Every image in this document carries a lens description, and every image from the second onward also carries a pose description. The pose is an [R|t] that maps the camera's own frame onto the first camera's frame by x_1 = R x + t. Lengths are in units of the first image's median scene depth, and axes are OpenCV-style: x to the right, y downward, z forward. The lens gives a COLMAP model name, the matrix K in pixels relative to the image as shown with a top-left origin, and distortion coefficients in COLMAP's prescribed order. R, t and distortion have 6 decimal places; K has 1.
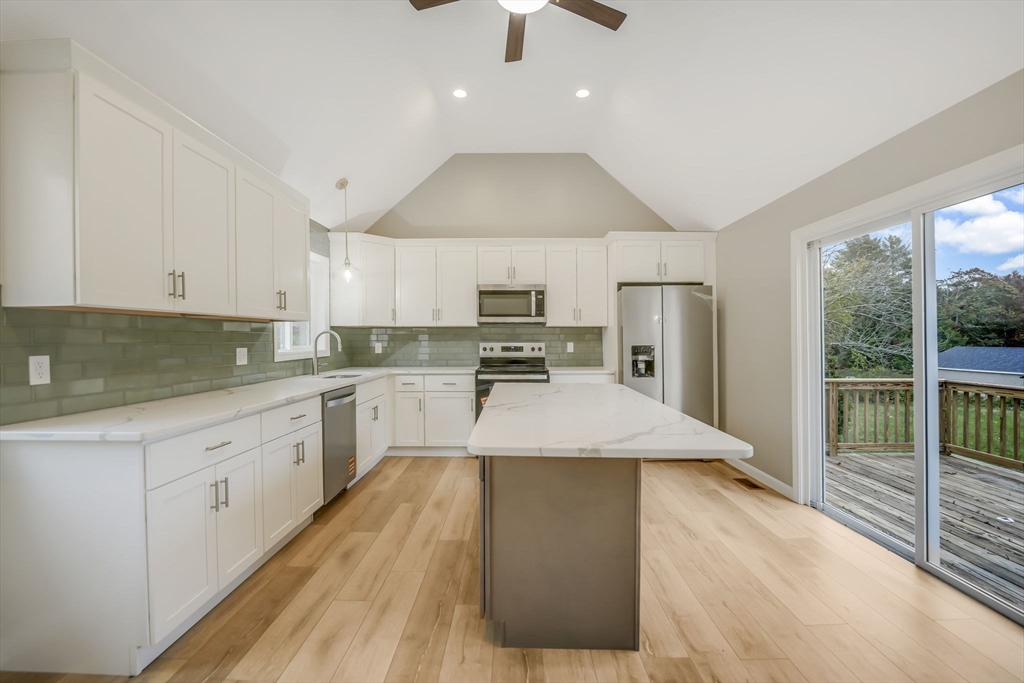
lens RADIAL K [[422.3, 0, 522.8], [0, 422.3, 336.6], [0, 0, 1]] dist [-0.018742, 0.000512]
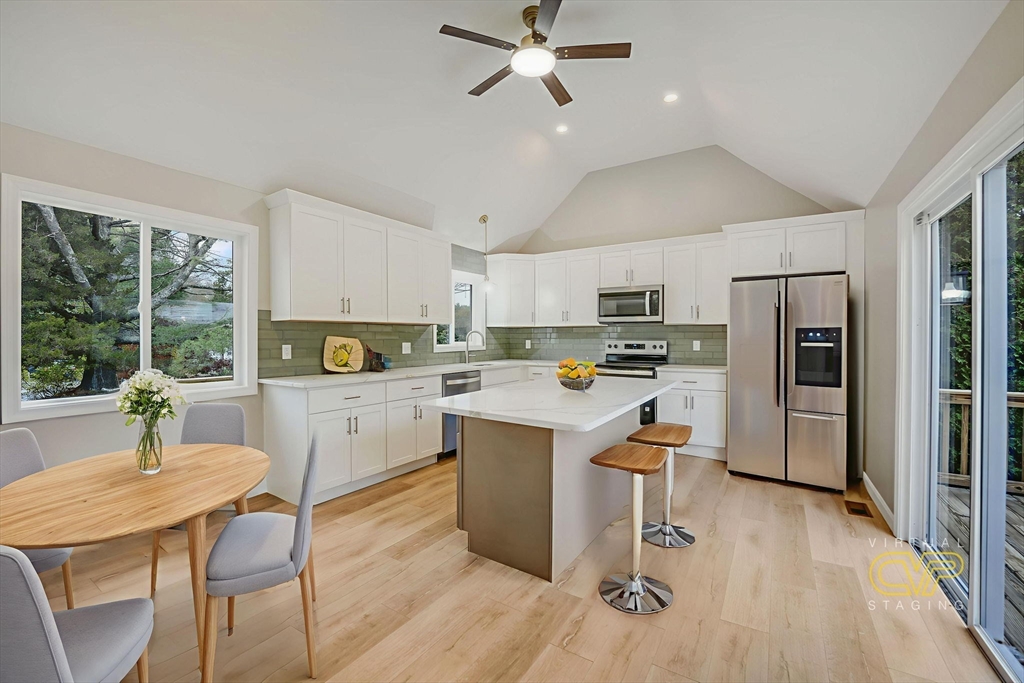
lens RADIAL K [[422.3, 0, 534.3], [0, 422.3, 335.1], [0, 0, 1]] dist [-0.018742, 0.000512]
pose [[0.855698, -0.000662, -0.517475, 0.326450], [0.001309, 0.999999, 0.000885, -0.000332], [0.517474, -0.001435, 0.855698, -0.043432]]
